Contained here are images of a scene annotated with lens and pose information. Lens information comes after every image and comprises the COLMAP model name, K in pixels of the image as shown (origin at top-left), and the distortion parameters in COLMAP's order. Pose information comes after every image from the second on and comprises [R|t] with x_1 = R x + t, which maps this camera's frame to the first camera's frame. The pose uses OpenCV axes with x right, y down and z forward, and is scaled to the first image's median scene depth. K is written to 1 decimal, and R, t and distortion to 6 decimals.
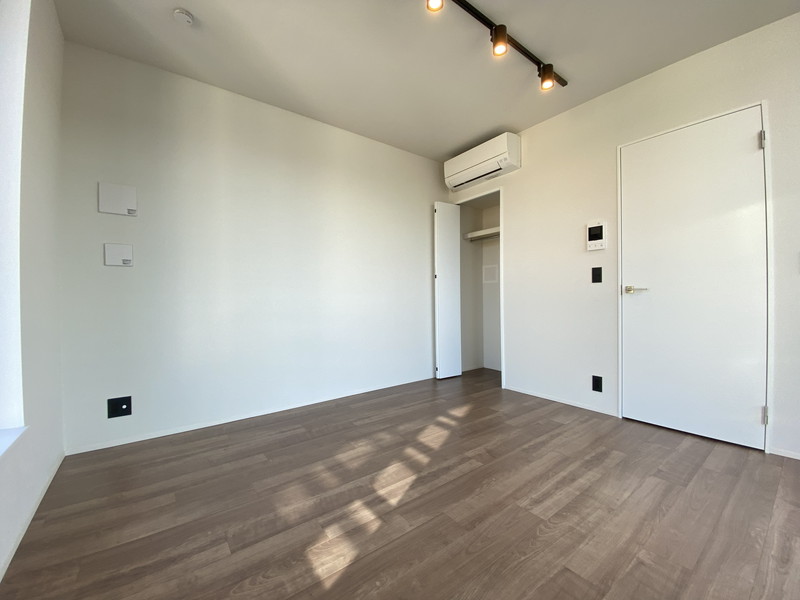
lens RADIAL K [[329.0, 0, 402.6], [0, 329.0, 294.4], [0, 0, 1]] dist [0.006551, -0.008967]
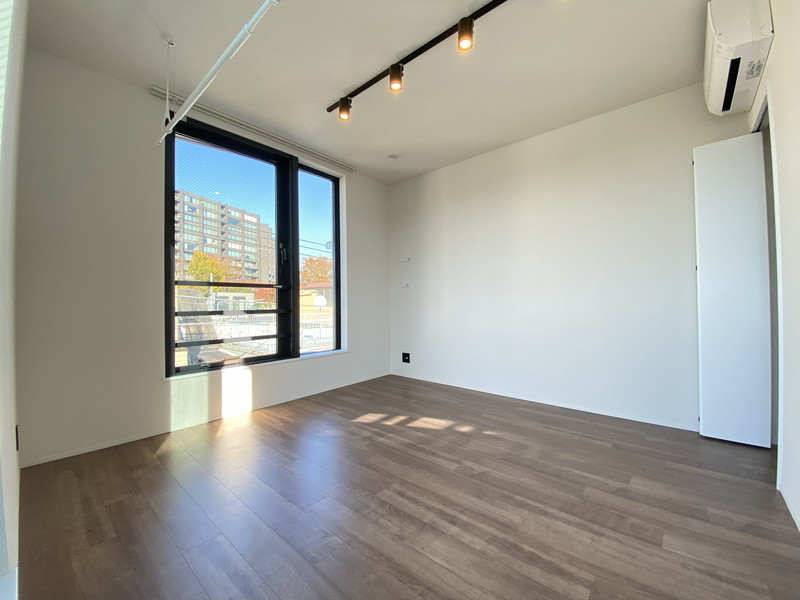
lens RADIAL K [[329.0, 0, 401.7], [0, 329.0, 296.7], [0, 0, 1]] dist [0.006551, -0.008967]
pose [[0.209164, -0.007986, -0.977848, 1.348112], [0.011092, 0.999922, -0.005793, -0.021919], [0.977818, -0.009635, 0.209236, 0.702545]]
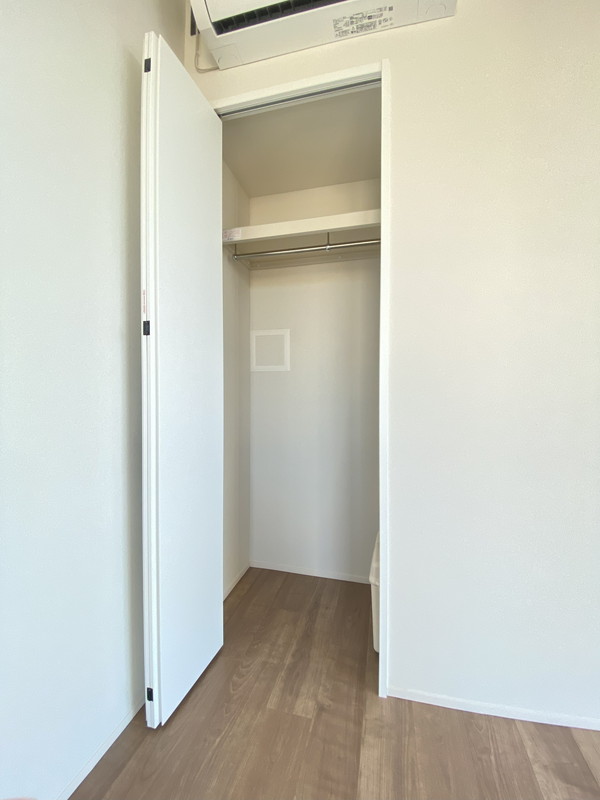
lens RADIAL K [[329.0, 0, 292.0], [0, 329.0, 398.7], [0, 0, 1]] dist [0.006551, -0.008967]
pose [[0.775041, 0.005323, 0.631889, 0.008773], [-0.010487, 0.999935, 0.004440, -0.000890], [-0.631824, -0.010067, 0.775046, 0.224441]]
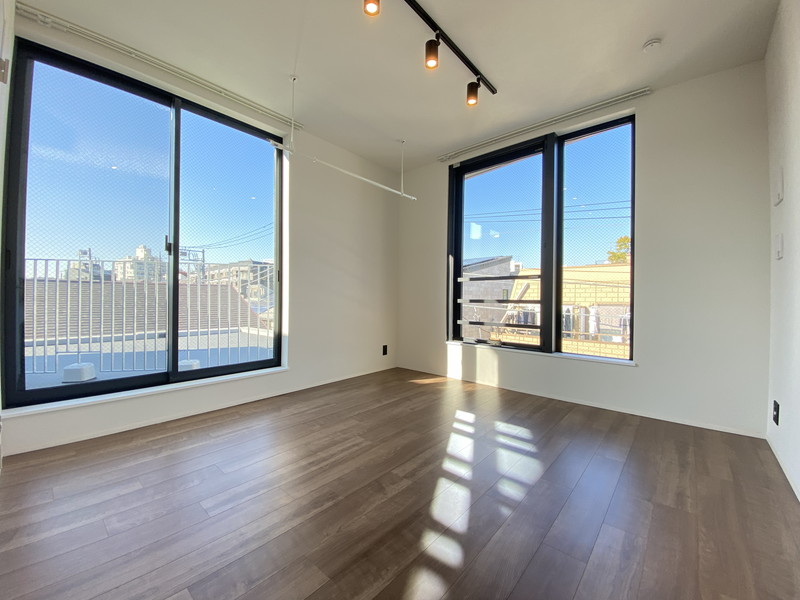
lens RADIAL K [[329.0, 0, 394.3], [0, 329.0, 300.6], [0, 0, 1]] dist [0.006551, -0.008967]
pose [[-0.984881, 0.000738, -0.173228, 0.440358], [0.000767, 1.000000, -0.000100, 0.032775], [0.173228, -0.000231, -0.984882, 2.130810]]
